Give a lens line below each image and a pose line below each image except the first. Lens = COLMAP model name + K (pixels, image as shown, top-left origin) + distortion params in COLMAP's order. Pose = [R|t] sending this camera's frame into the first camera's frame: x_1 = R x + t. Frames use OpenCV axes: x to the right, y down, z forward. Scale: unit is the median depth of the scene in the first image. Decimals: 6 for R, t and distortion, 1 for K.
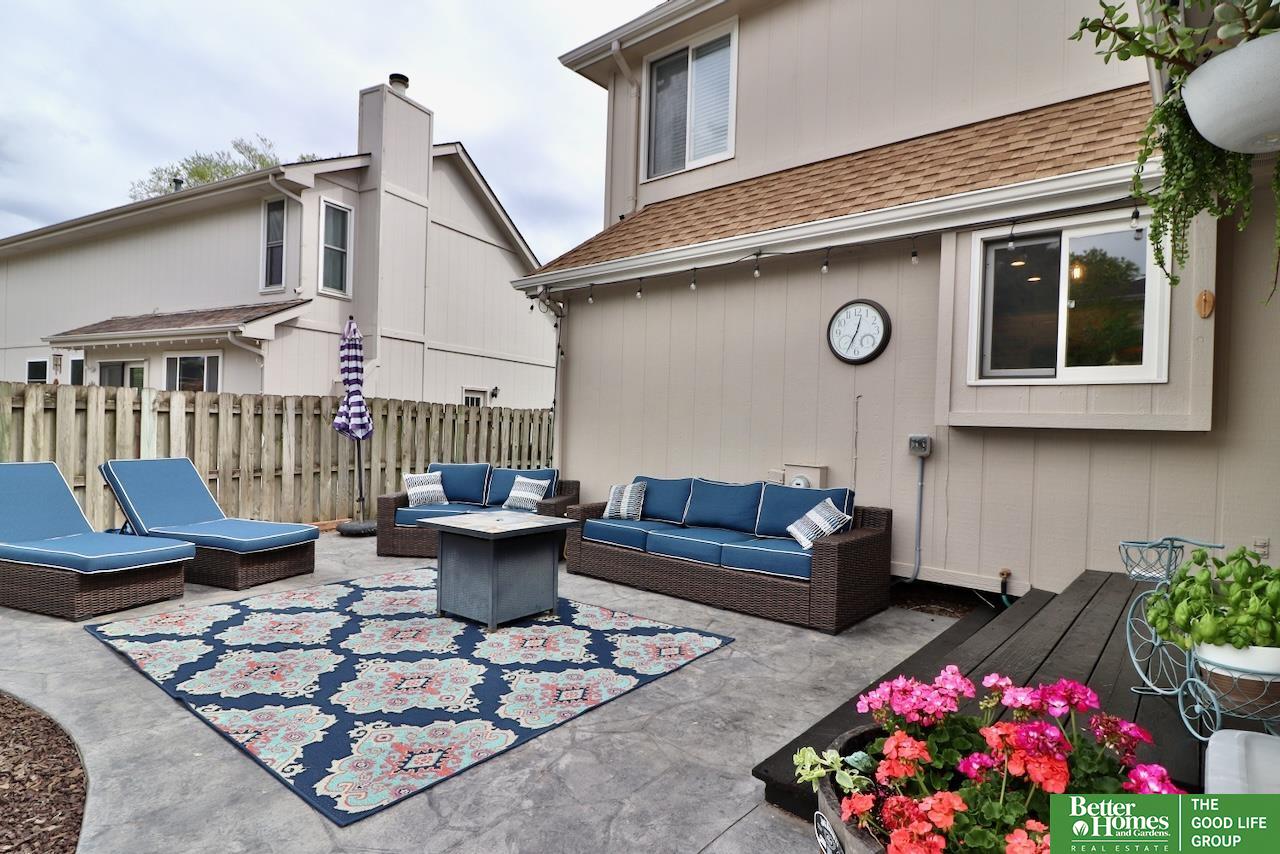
lens RADIAL K [[662.9, 0, 635.4], [0, 662.9, 430.1], [0, 0, 1]] dist [-0.003201, -0.012158]
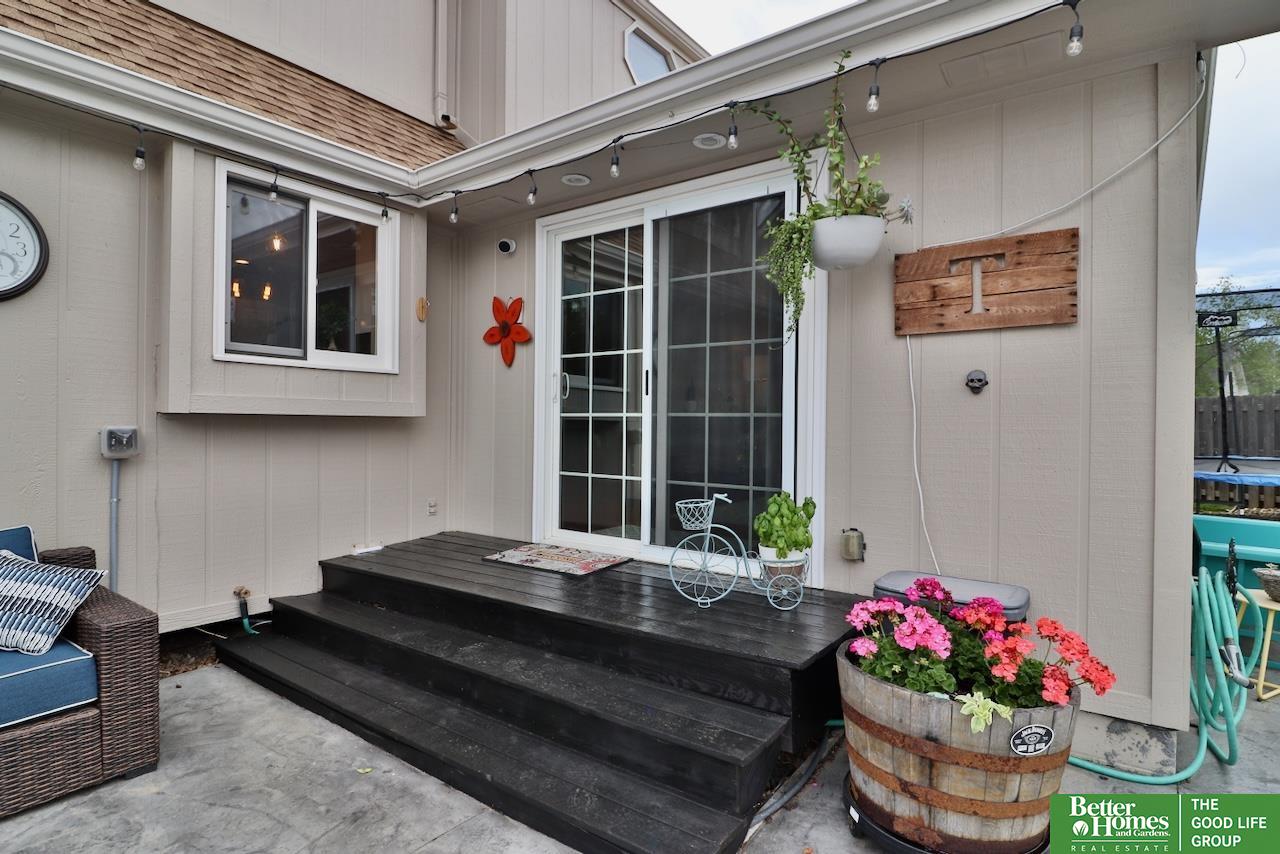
lens RADIAL K [[662.9, 0, 637.4], [0, 662.9, 428.1], [0, 0, 1]] dist [-0.003201, -0.012158]
pose [[-0.077390, -0.036047, 0.996349, -0.311013], [-0.004883, 0.999348, 0.035776, -0.020291], [-0.996989, -0.002096, -0.077516, 0.612280]]
